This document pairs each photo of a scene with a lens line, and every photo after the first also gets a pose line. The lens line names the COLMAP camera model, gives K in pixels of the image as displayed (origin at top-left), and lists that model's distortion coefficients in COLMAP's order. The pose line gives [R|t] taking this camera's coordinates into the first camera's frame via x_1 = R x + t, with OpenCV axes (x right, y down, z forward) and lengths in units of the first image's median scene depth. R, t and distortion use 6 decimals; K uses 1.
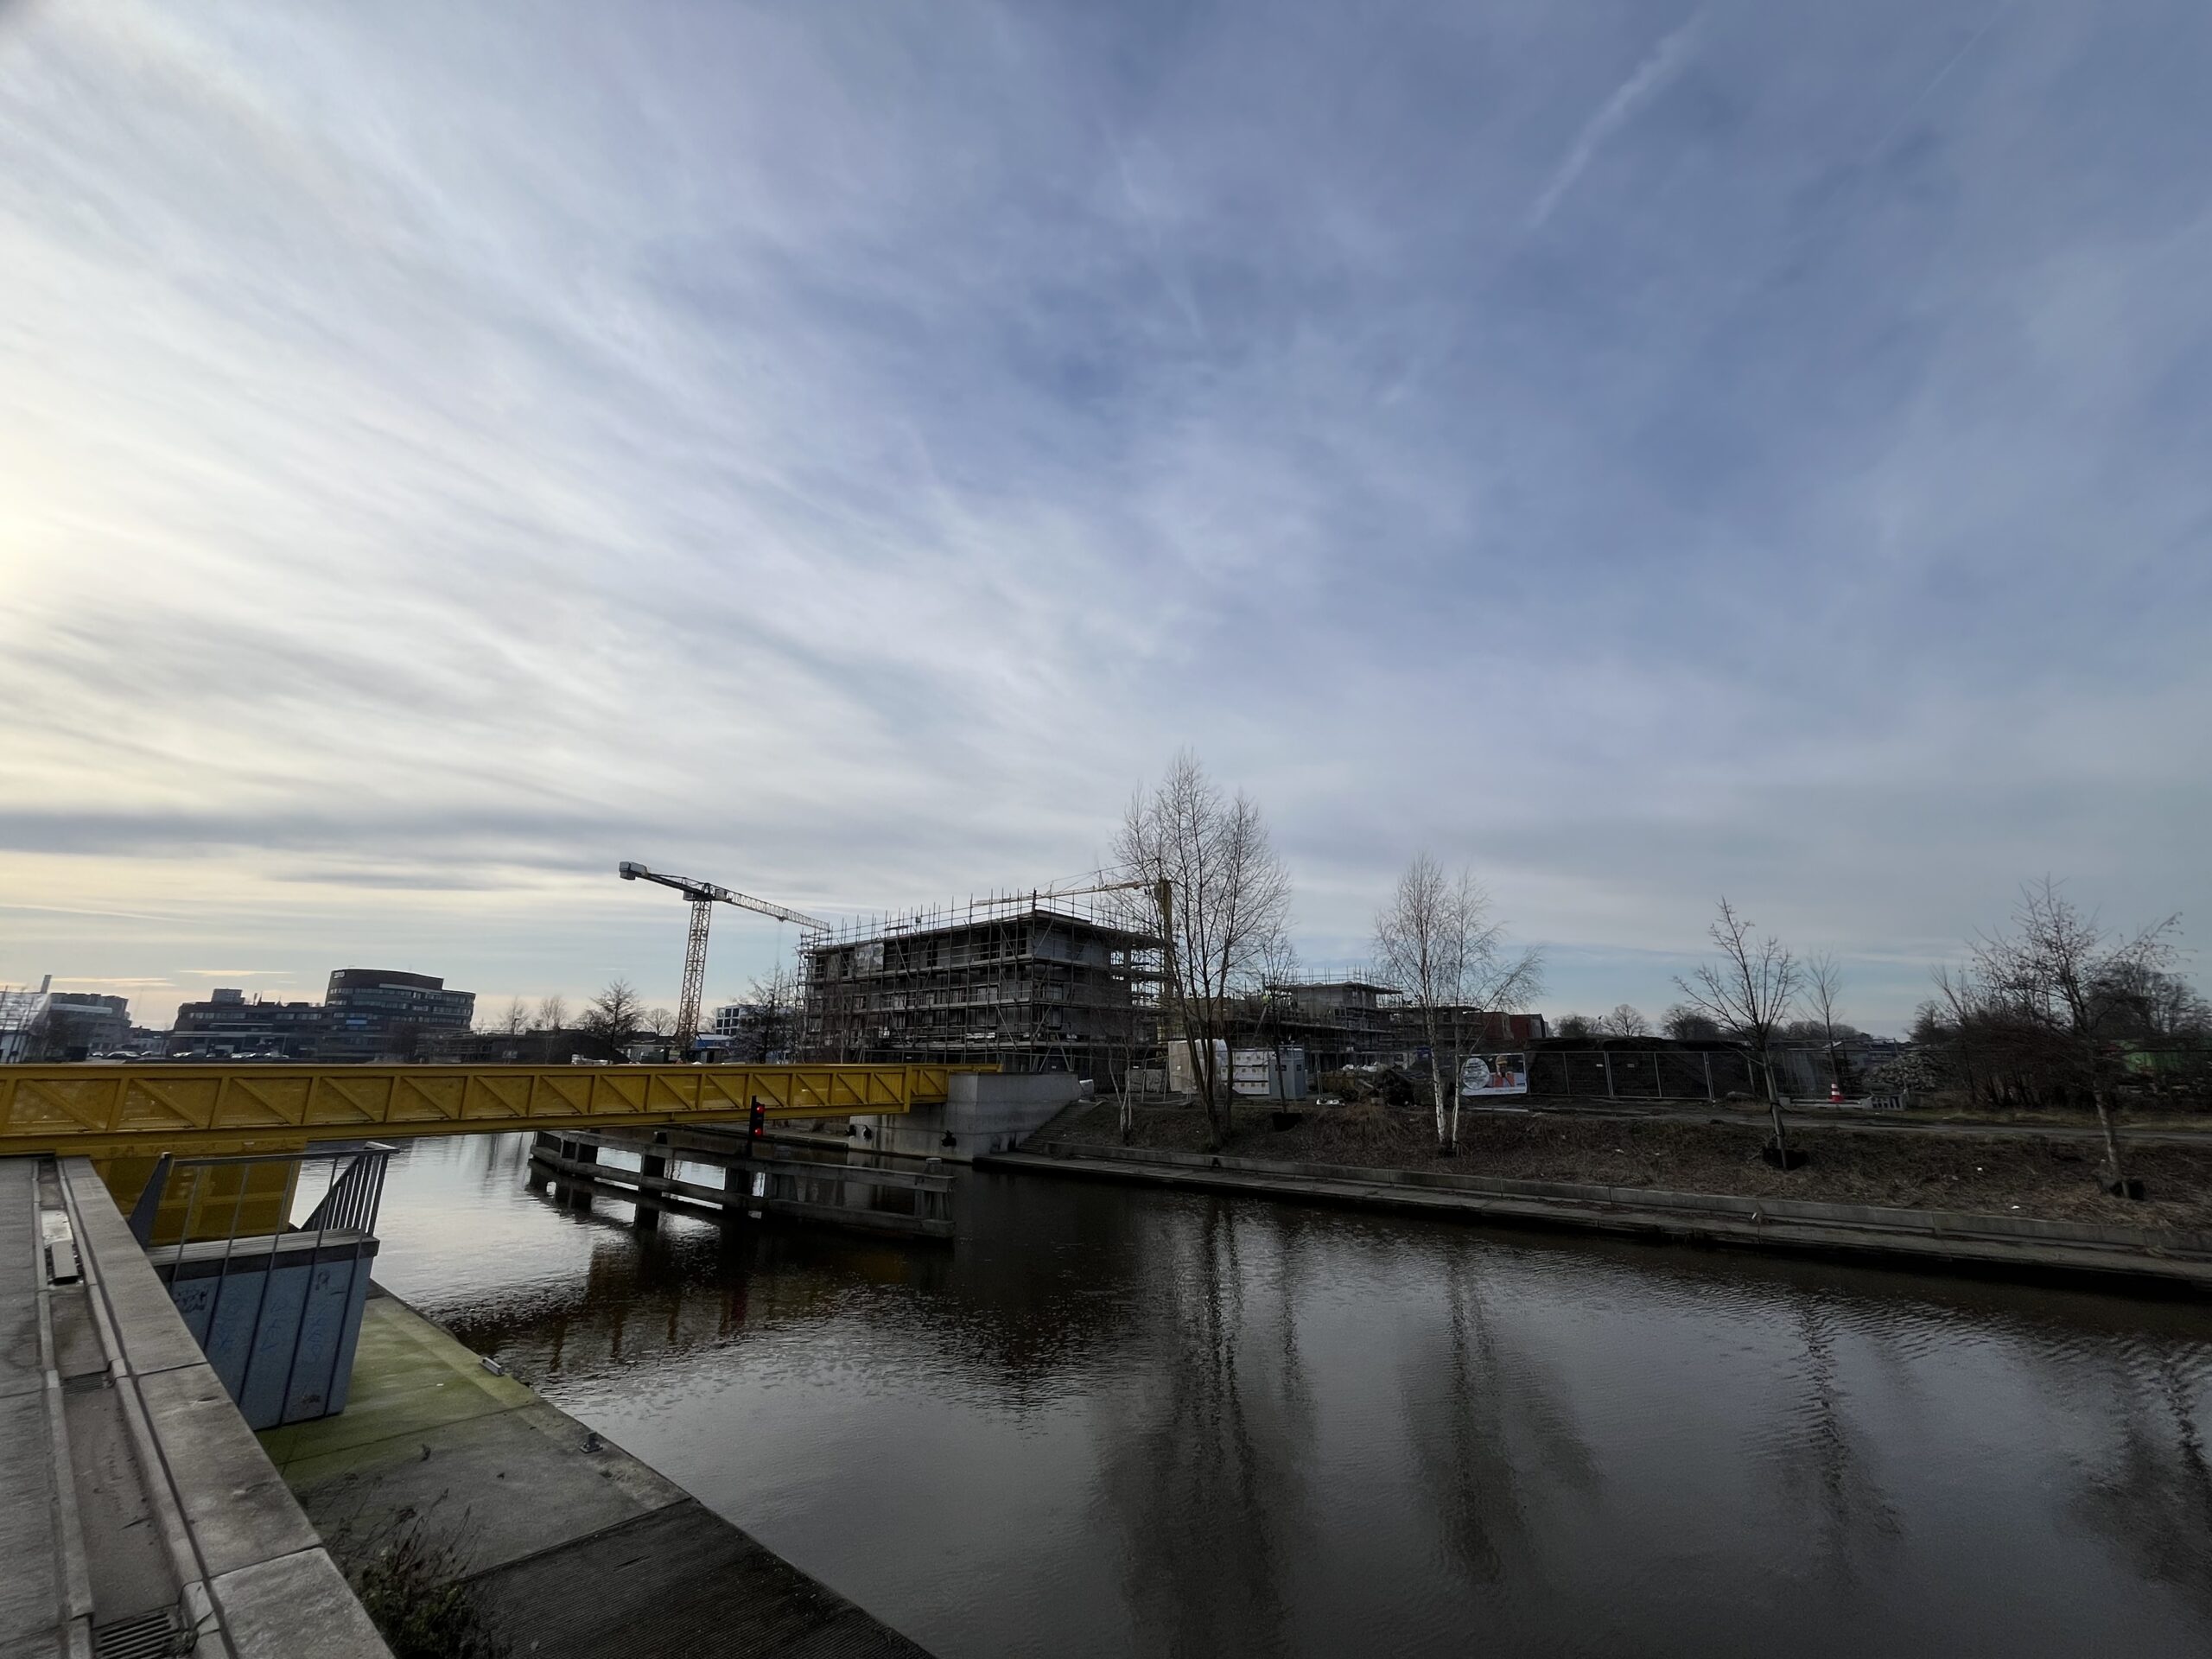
lens RADIAL K [[915.9, 0, 1205.9], [0, 915.9, 836.5], [0, 0, 1]] dist [-0.000853, -0.000061]
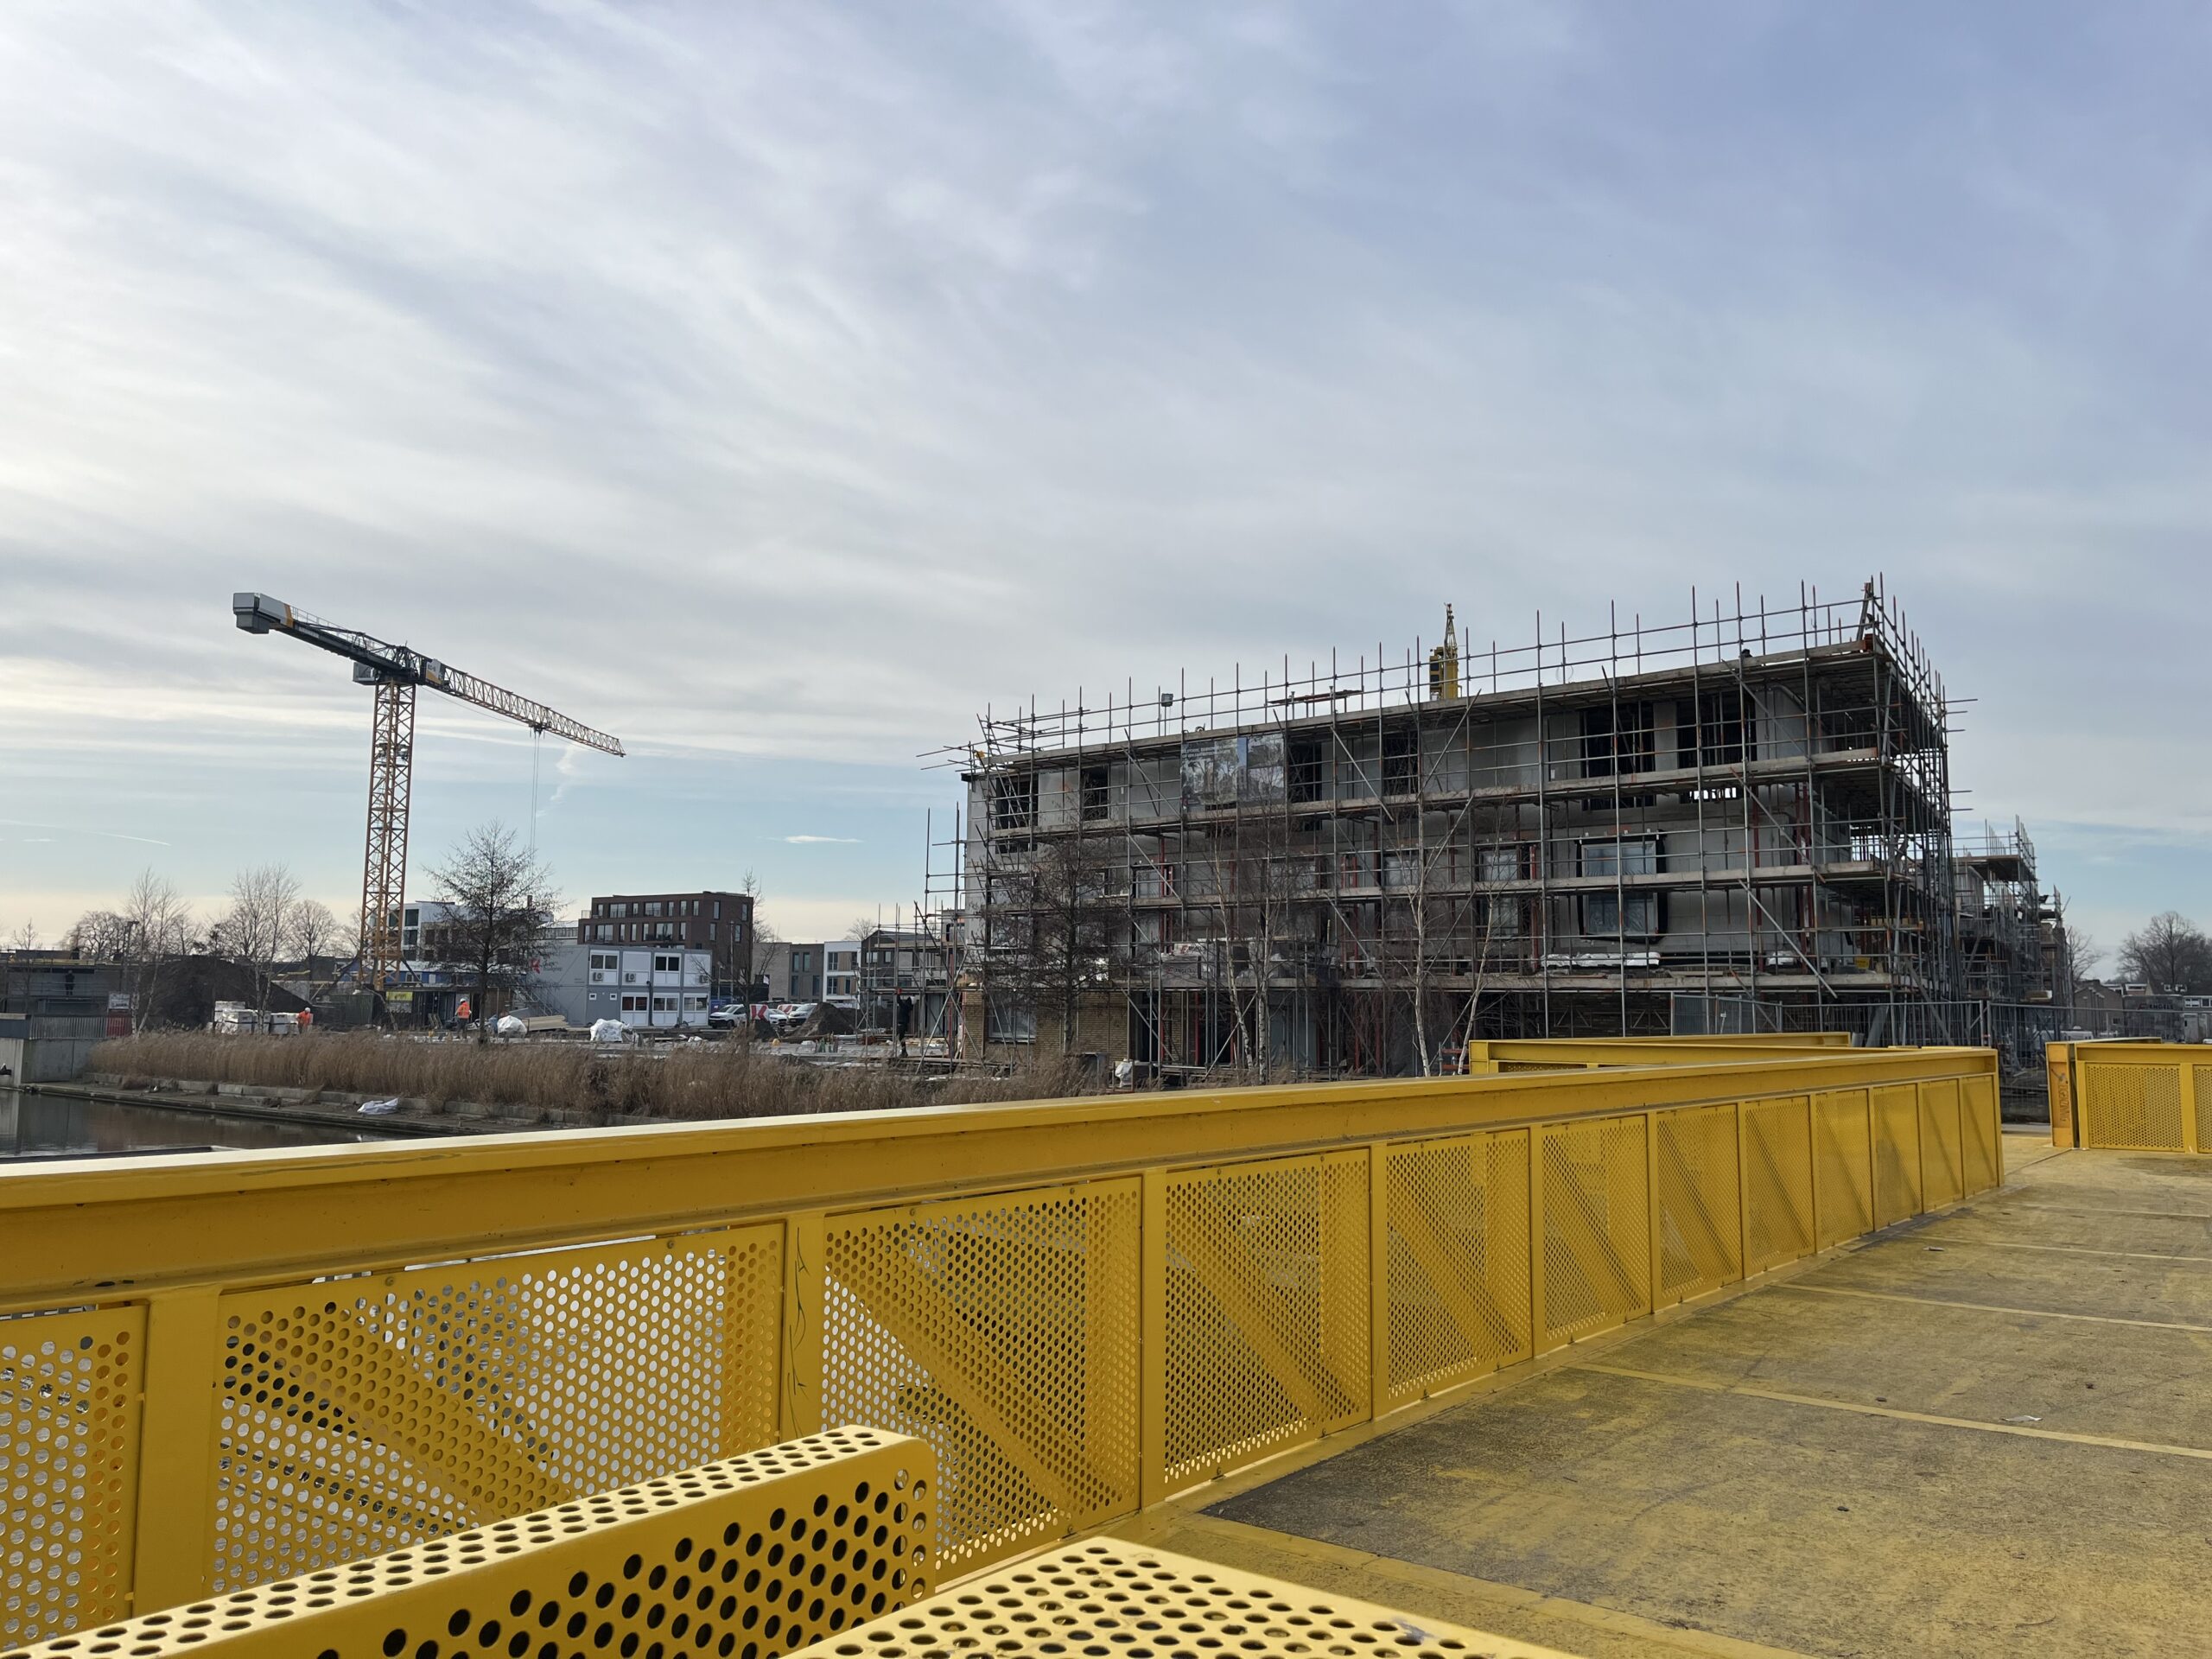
lens RADIAL K [[1644.7, 0, 1214.3], [0, 1644.7, 787.7], [0, 0, 1]] dist [0.112649, -0.178194]
pose [[0.998452, 0.010589, 0.054596, -0.418936], [-0.016257, 0.994398, 0.104443, 0.062967], [-0.053184, -0.105169, 0.993031, 0.268076]]
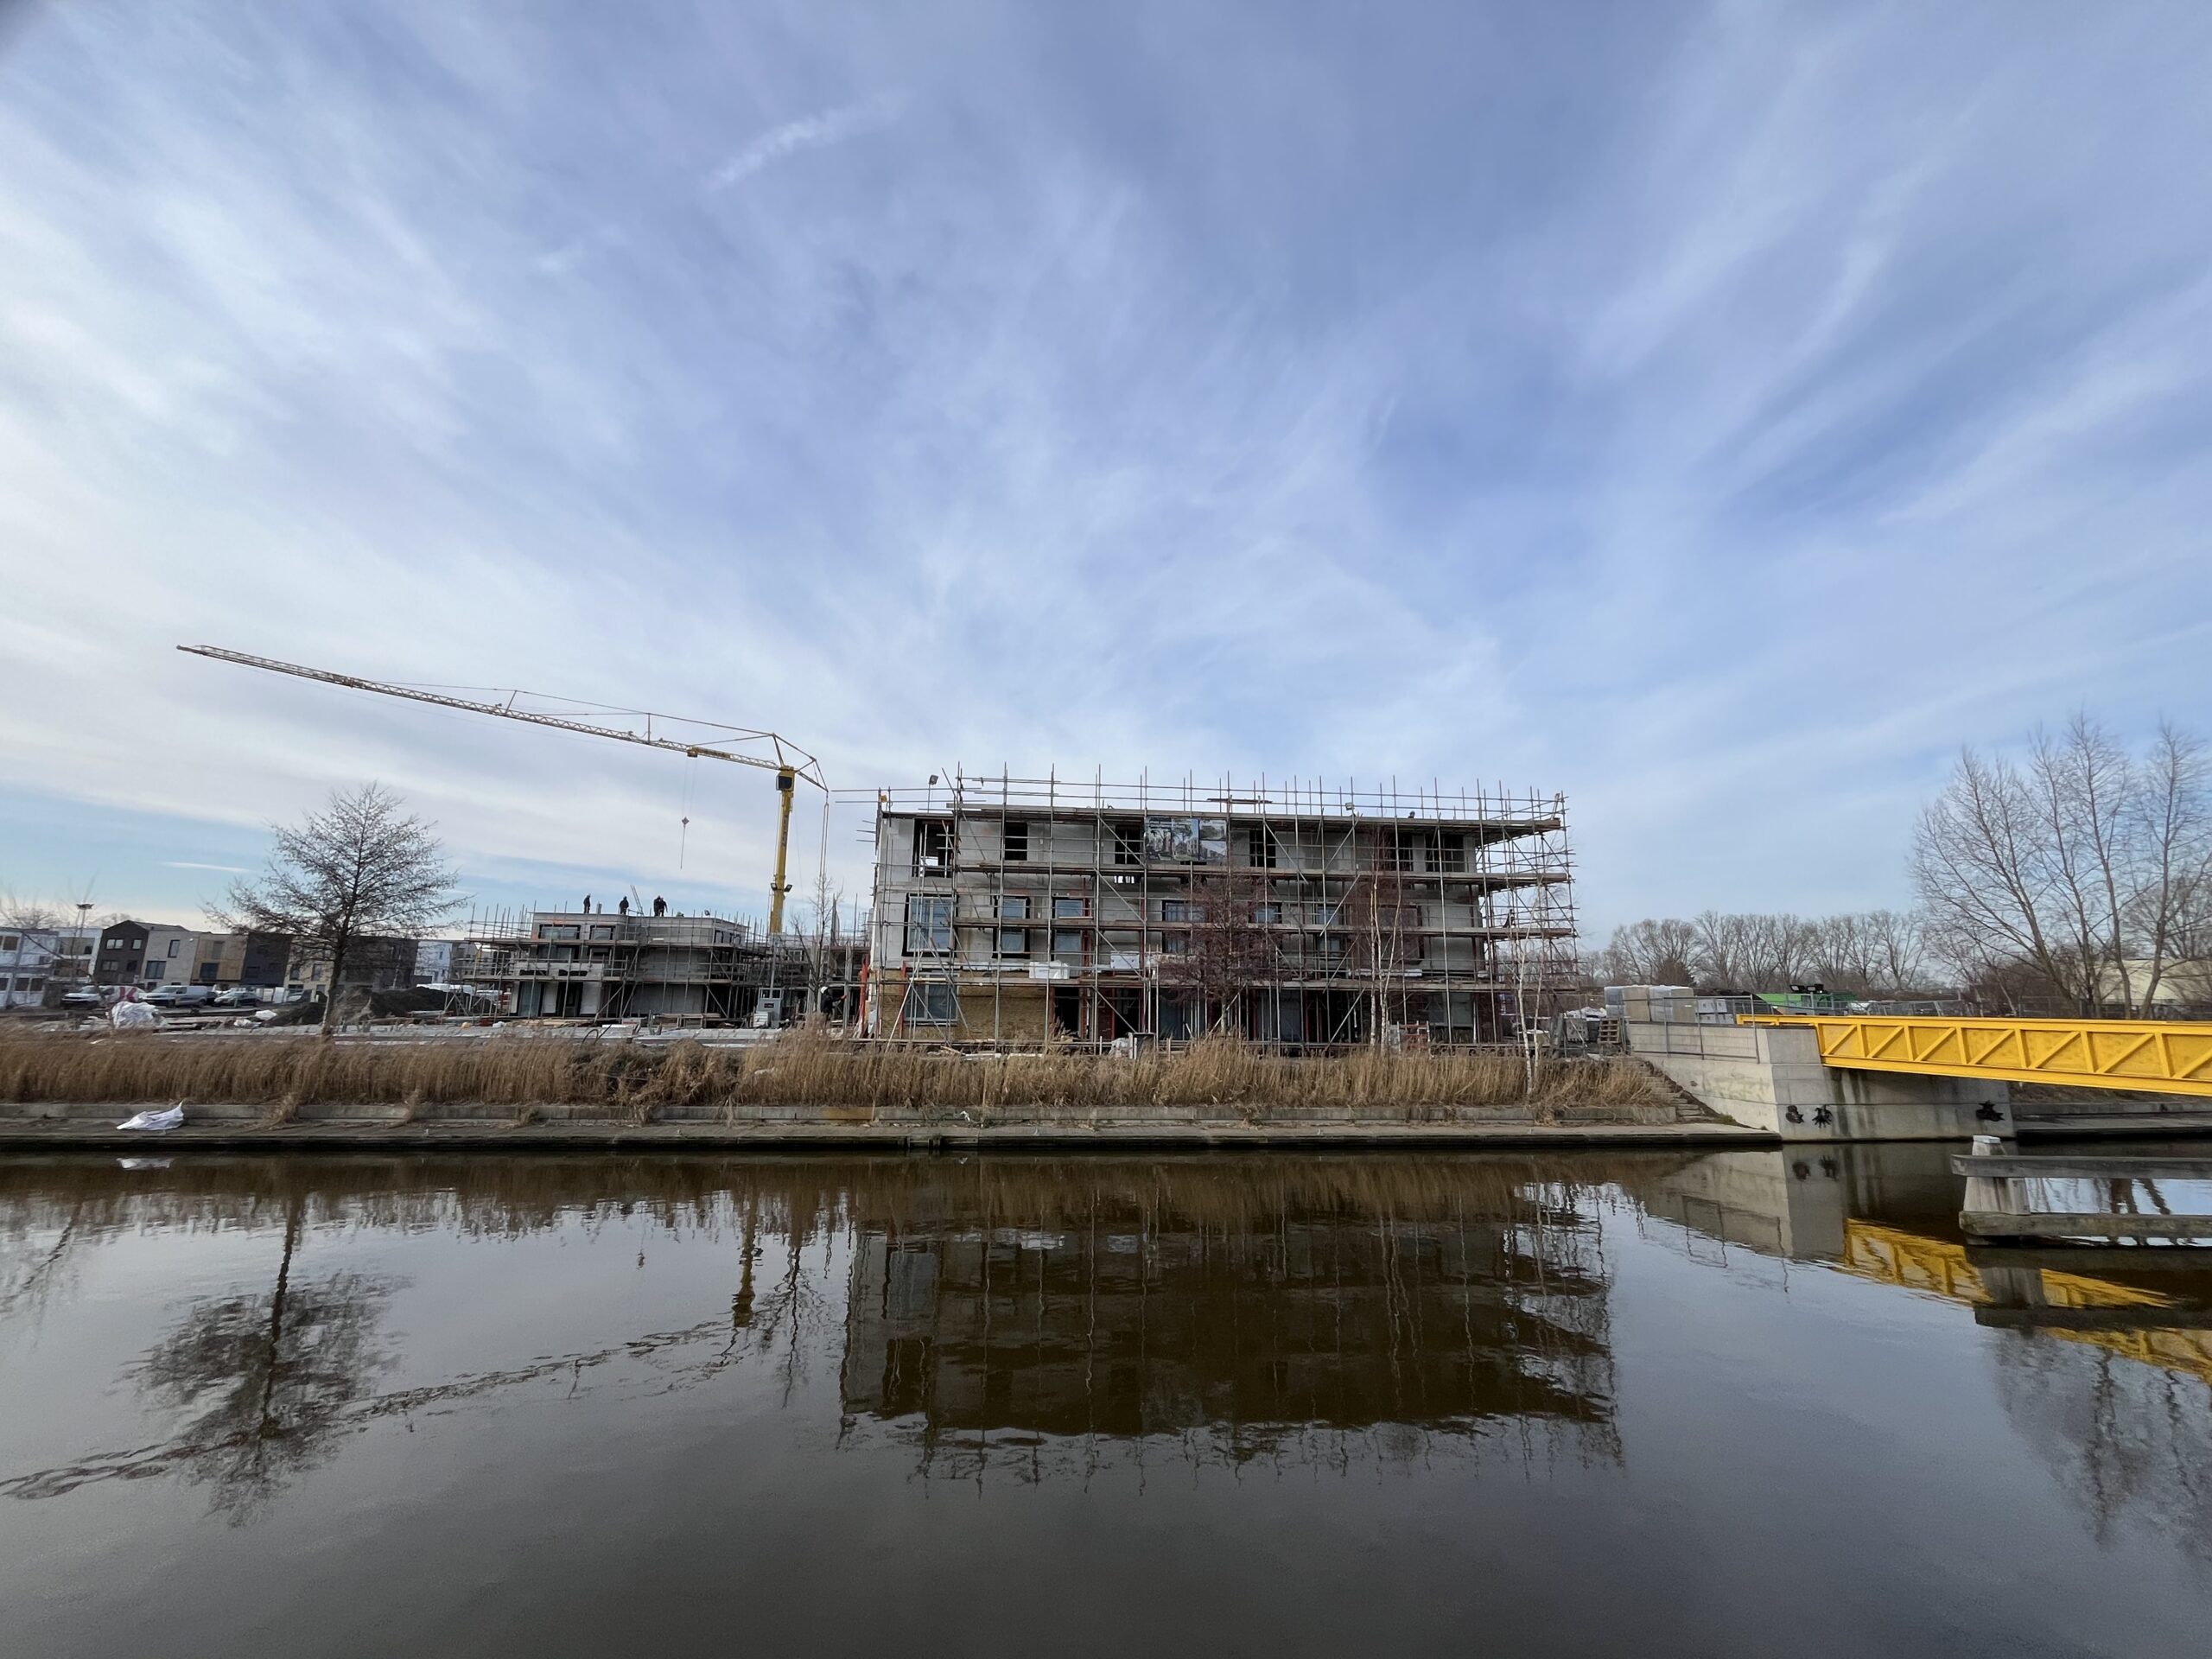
lens RADIAL K [[851.6, 0, 1106.0], [0, 851.6, 829.5], [0, 0, 1]] dist [-0.002303, -0.000098]
pose [[0.672544, 0.148025, 0.725102, -0.825768], [-0.182323, 0.982734, -0.031511, 0.153929], [-0.717247, -0.111010, 0.687920, 0.648547]]
